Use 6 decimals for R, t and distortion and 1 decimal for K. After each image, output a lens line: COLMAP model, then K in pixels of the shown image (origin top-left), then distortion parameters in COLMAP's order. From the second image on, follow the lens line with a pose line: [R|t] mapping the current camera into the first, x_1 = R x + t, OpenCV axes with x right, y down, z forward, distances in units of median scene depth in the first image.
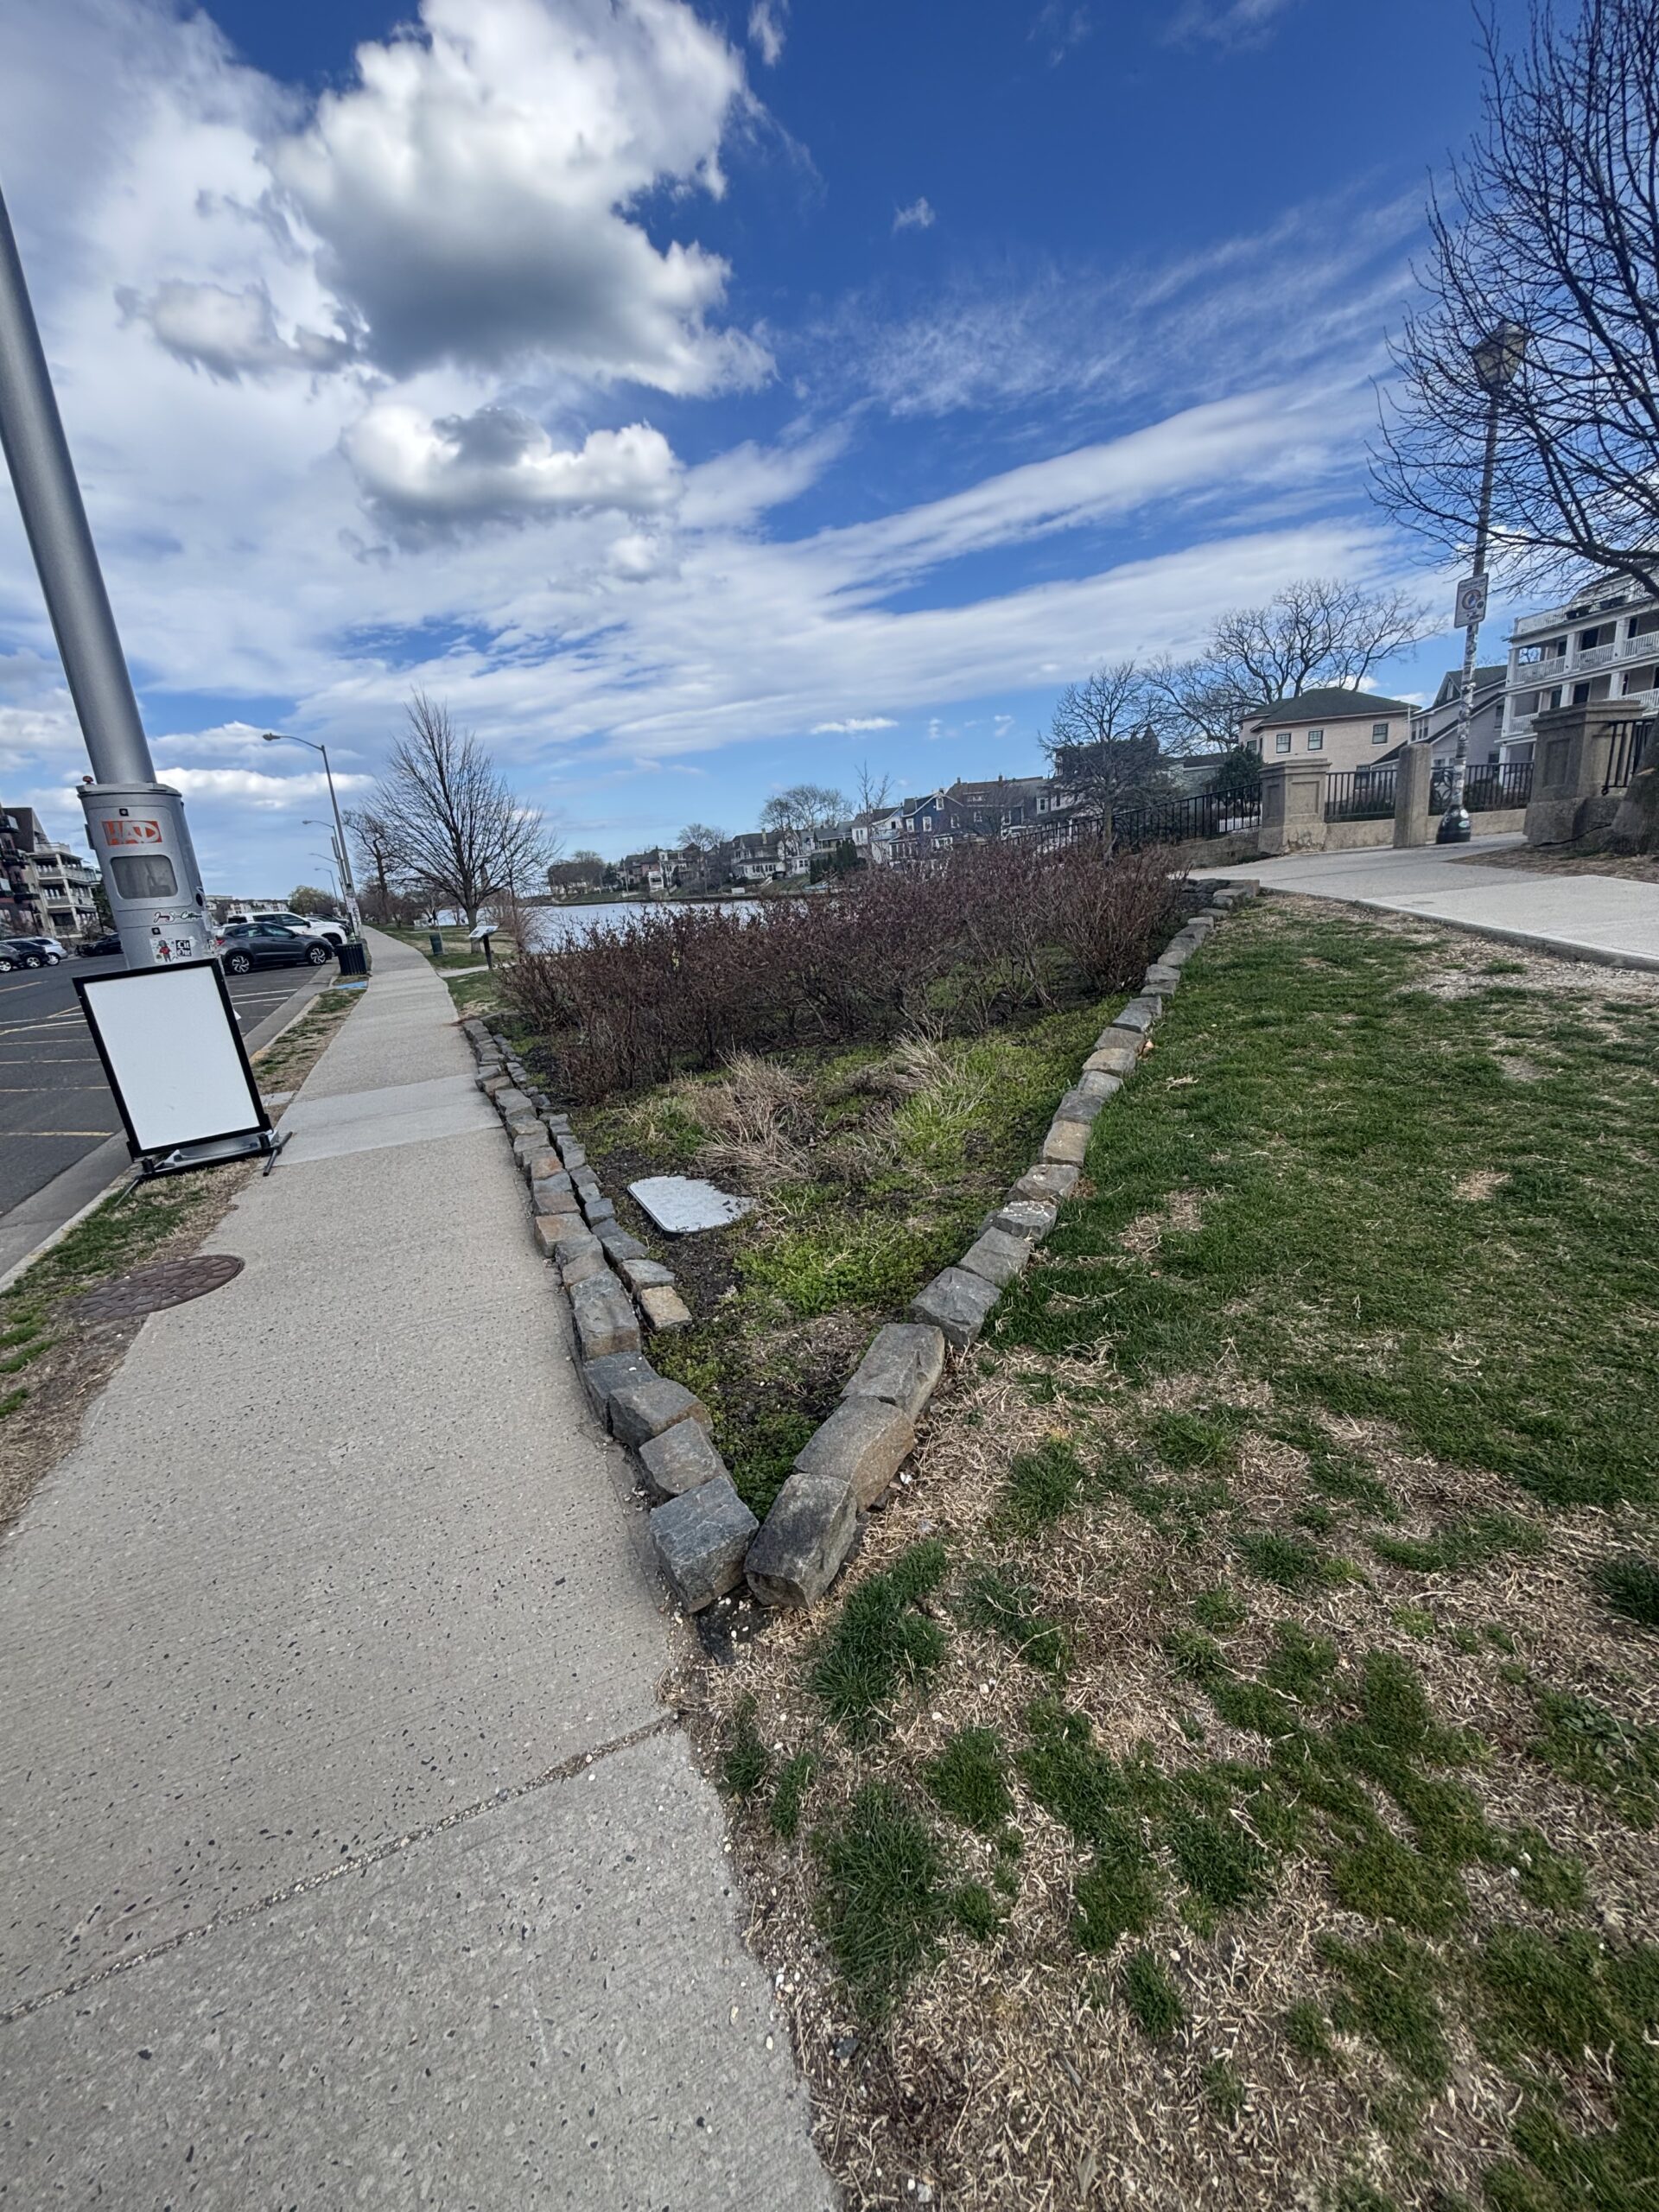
lens RADIAL K [[885.1, 0, 831.2], [0, 885.1, 1116.2], [0, 0, 1]] dist [-0.000919, 0.000723]
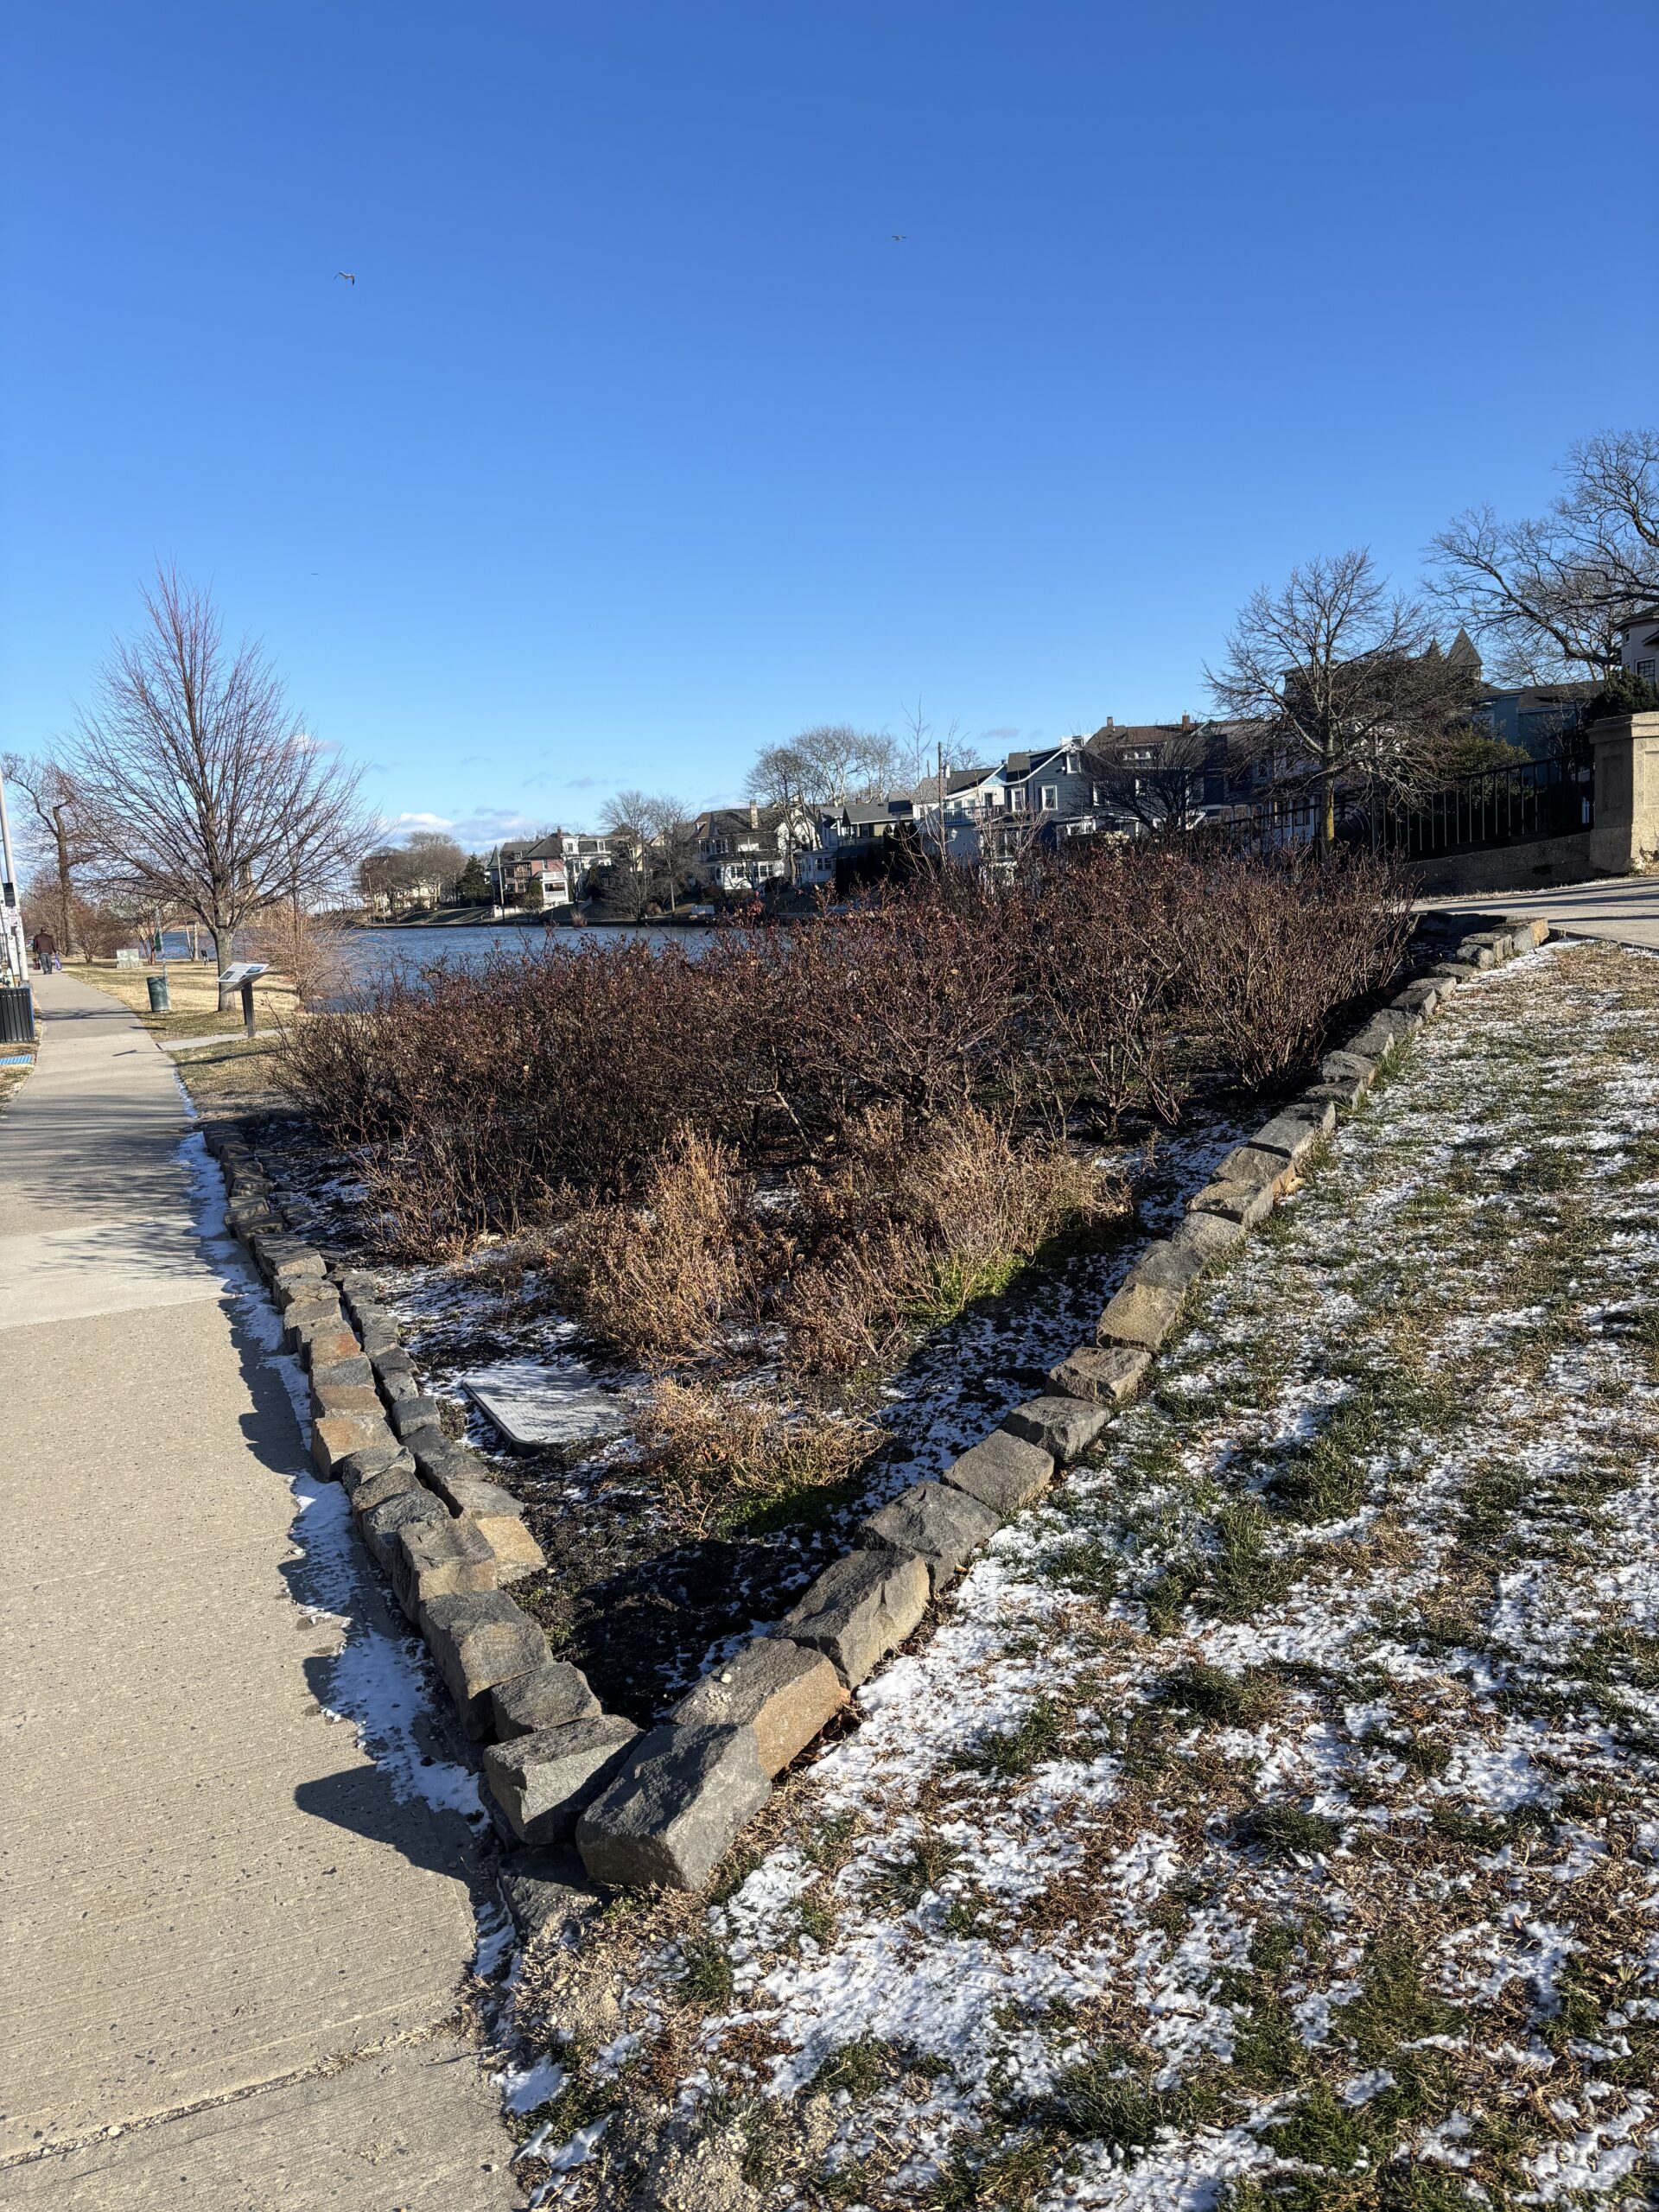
lens RADIAL K [[1675.5, 0, 820.5], [0, 1675.5, 1096.0], [0, 0, 1]] dist [0.033961, -0.037143]
pose [[0.999218, 0.024062, -0.031364, 0.058929], [-0.028192, 0.989932, -0.138710, 0.040968], [0.027711, 0.139486, 0.989836, -0.211206]]
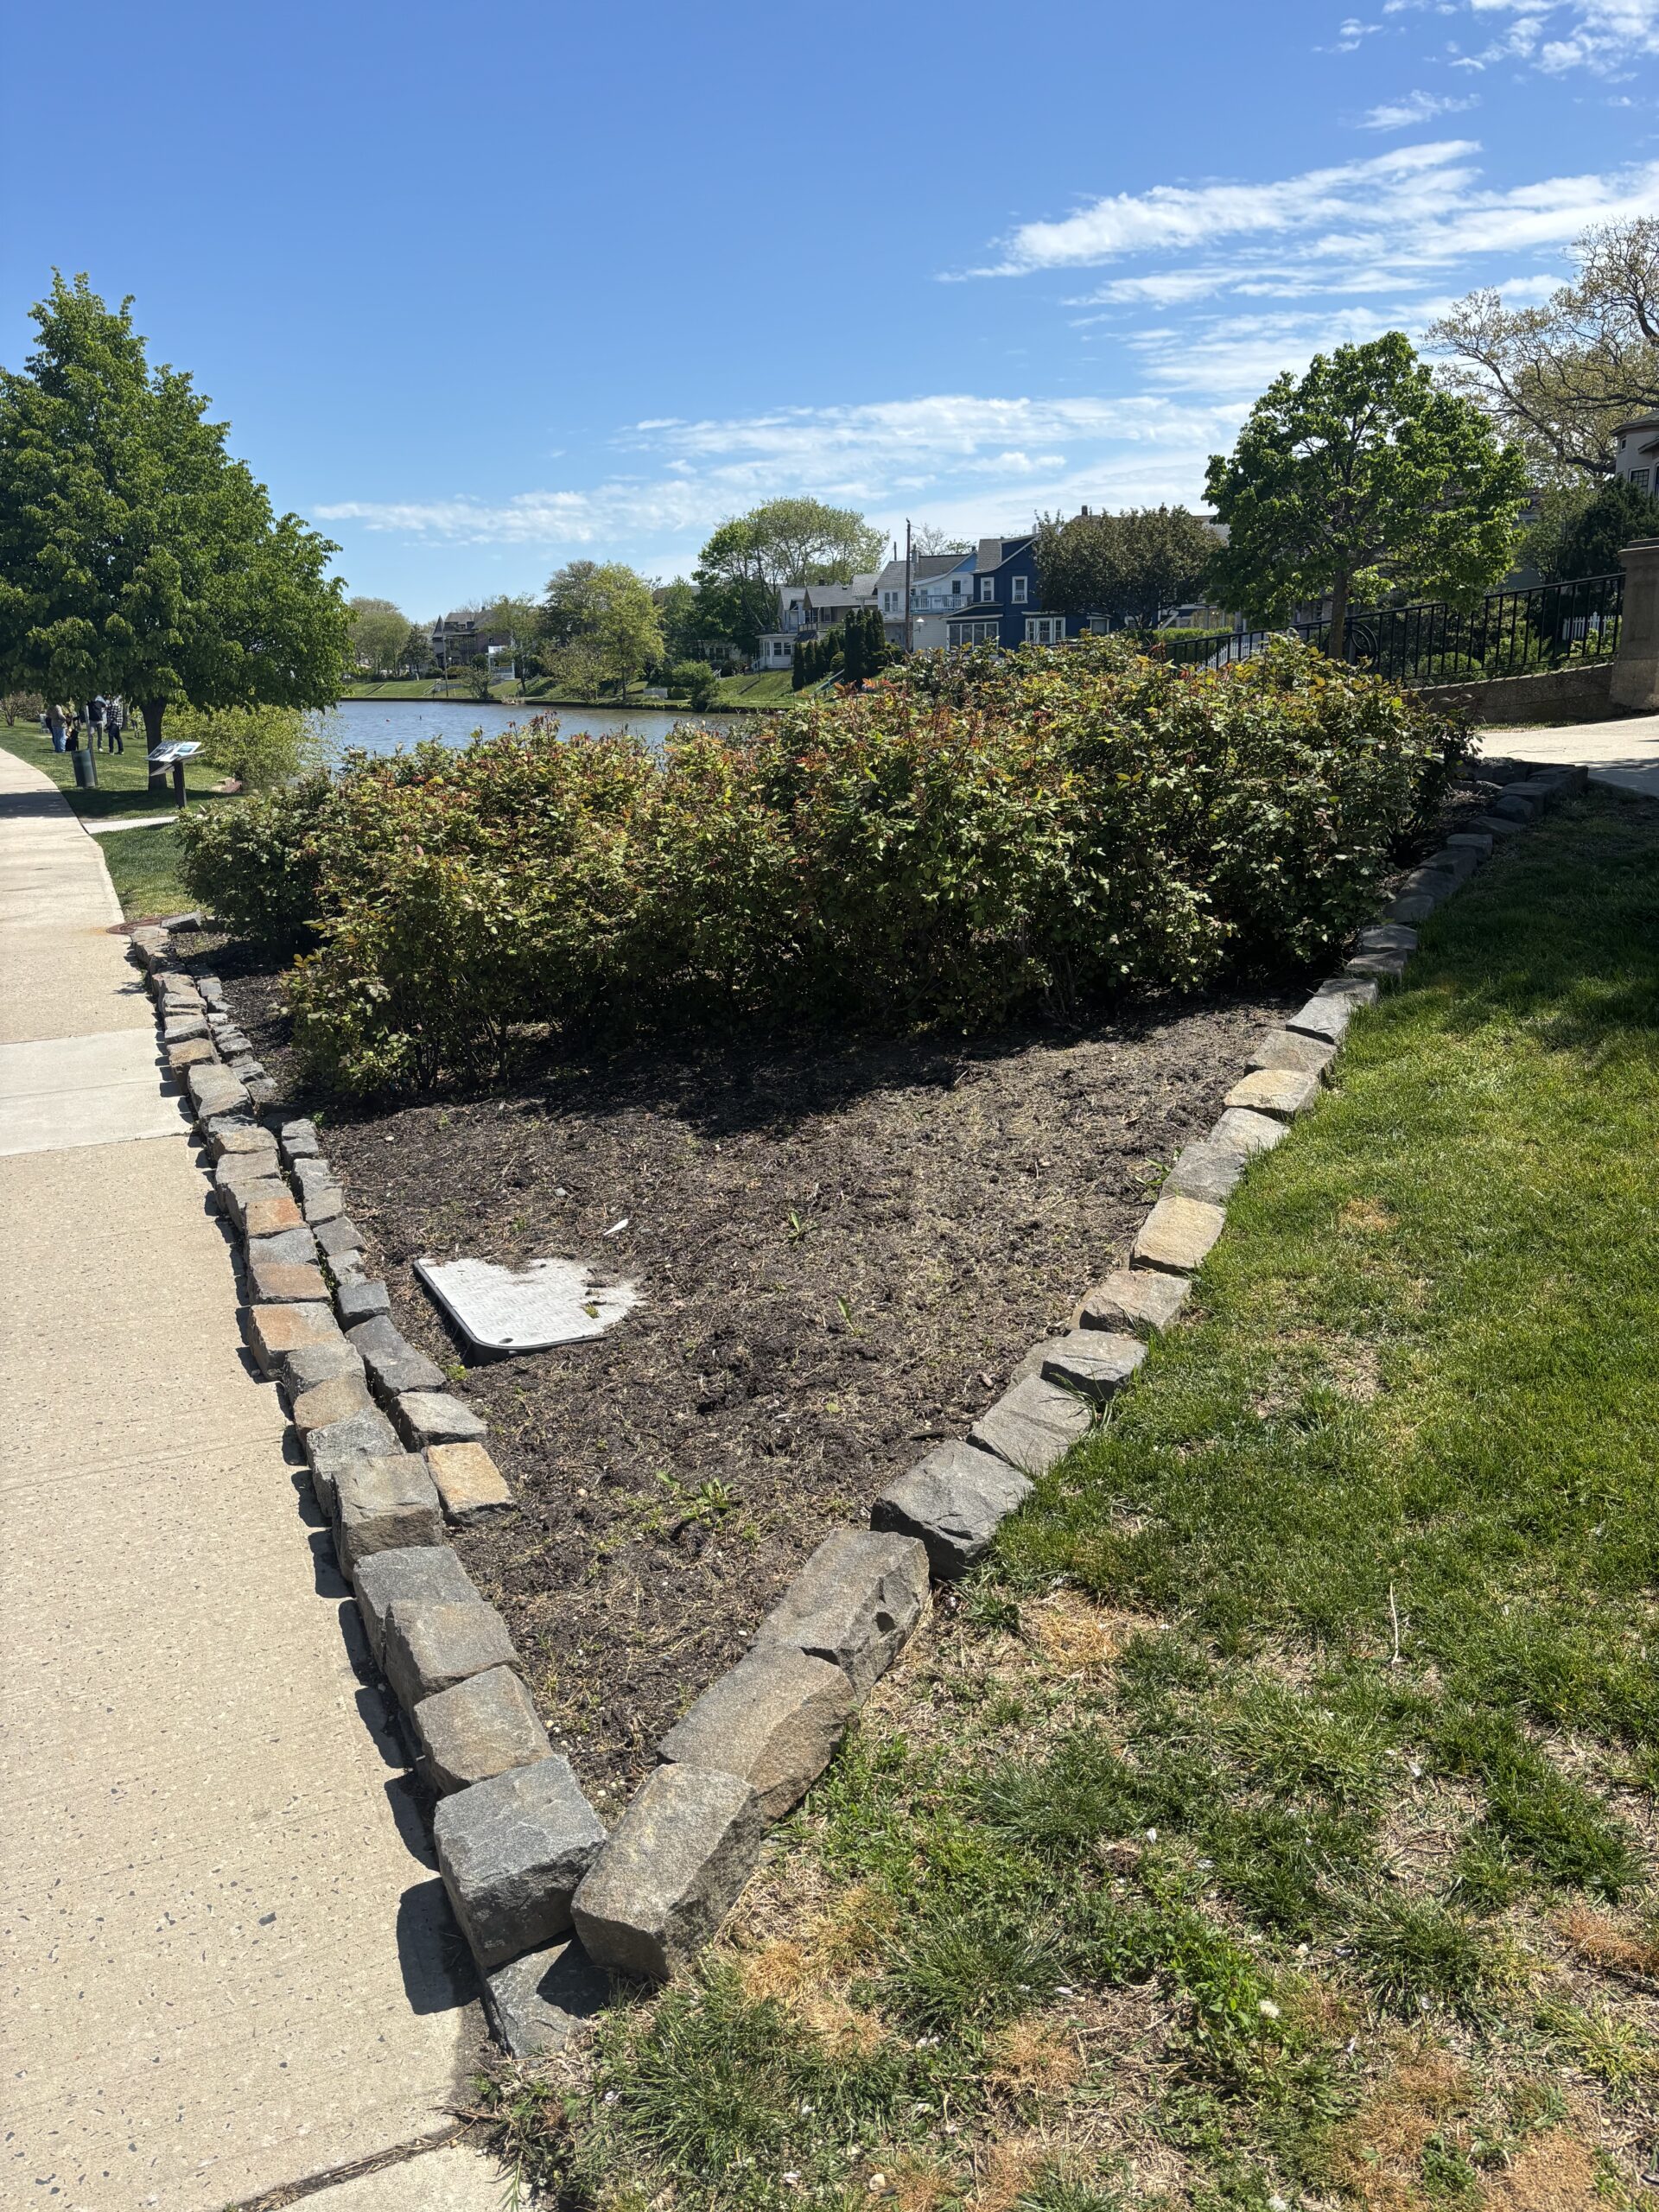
lens RADIAL K [[1675.5, 0, 817.3], [0, 1675.5, 1111.1], [0, 0, 1]] dist [0.033961, -0.037143]
pose [[0.998110, 0.061189, 0.005613, 0.016565], [-0.061135, 0.998086, -0.009314, -0.022612], [-0.006172, 0.008953, 0.999941, -0.087463]]
